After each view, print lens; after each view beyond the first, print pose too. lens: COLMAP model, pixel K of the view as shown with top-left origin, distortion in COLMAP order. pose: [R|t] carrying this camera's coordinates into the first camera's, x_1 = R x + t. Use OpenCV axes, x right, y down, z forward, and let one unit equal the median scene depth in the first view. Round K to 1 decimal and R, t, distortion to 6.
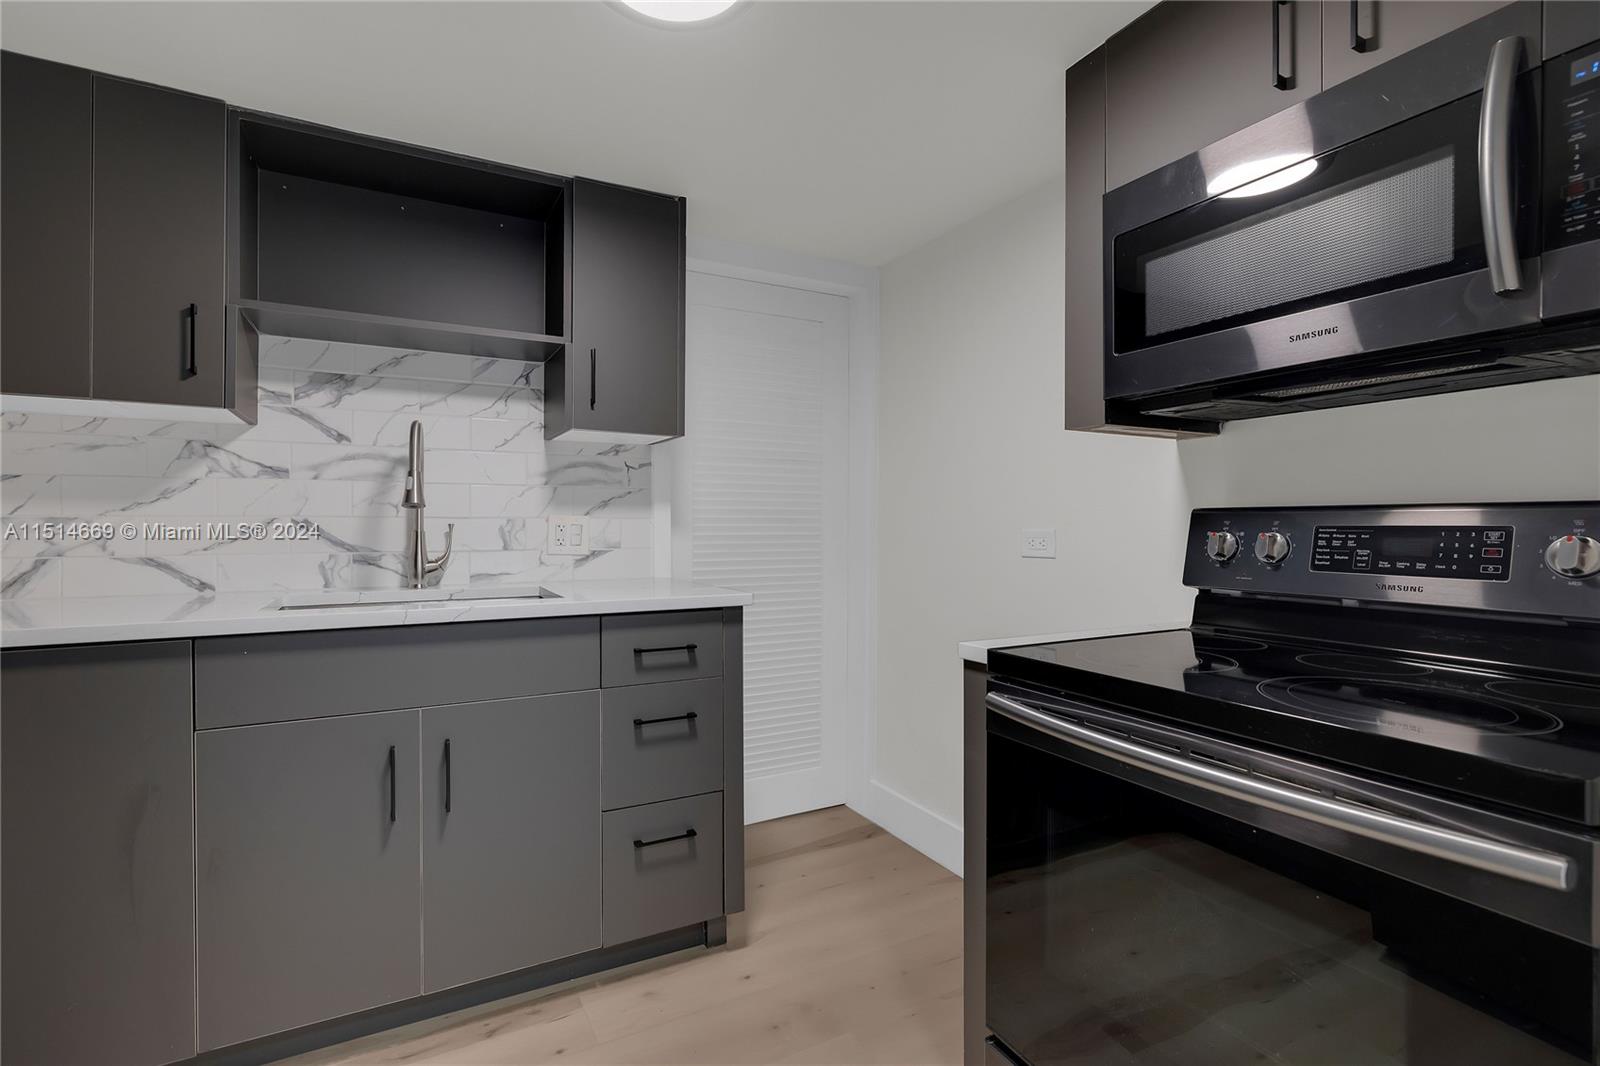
lens RADIAL K [[721.9, 0, 796.3], [0, 721.9, 529.1], [0, 0, 1]] dist [0.000009, -0.000106]
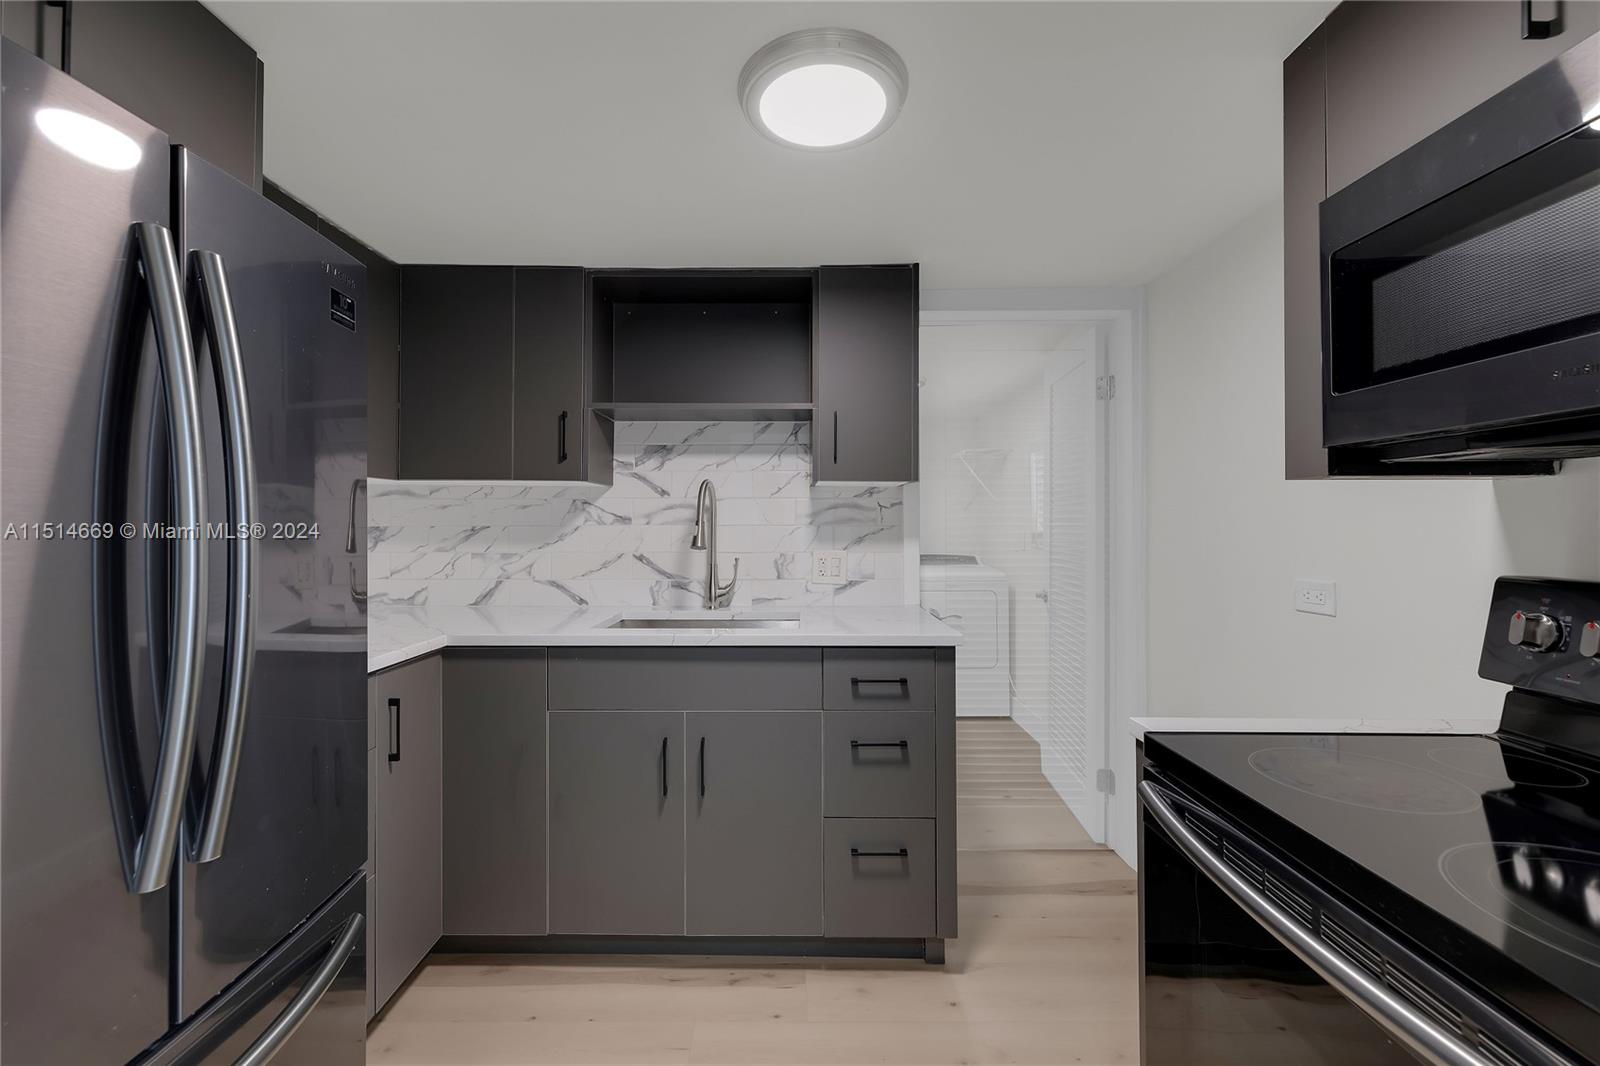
lens RADIAL K [[673.6, 0, 795.1], [0, 673.6, 525.8], [0, 0, 1]] dist [0.006342, -0.000047]
pose [[0.883749, -0.004283, -0.467942, 0.169512], [-0.001655, 0.999923, -0.012278, -0.052865], [0.467958, 0.011625, 0.883674, 0.017231]]
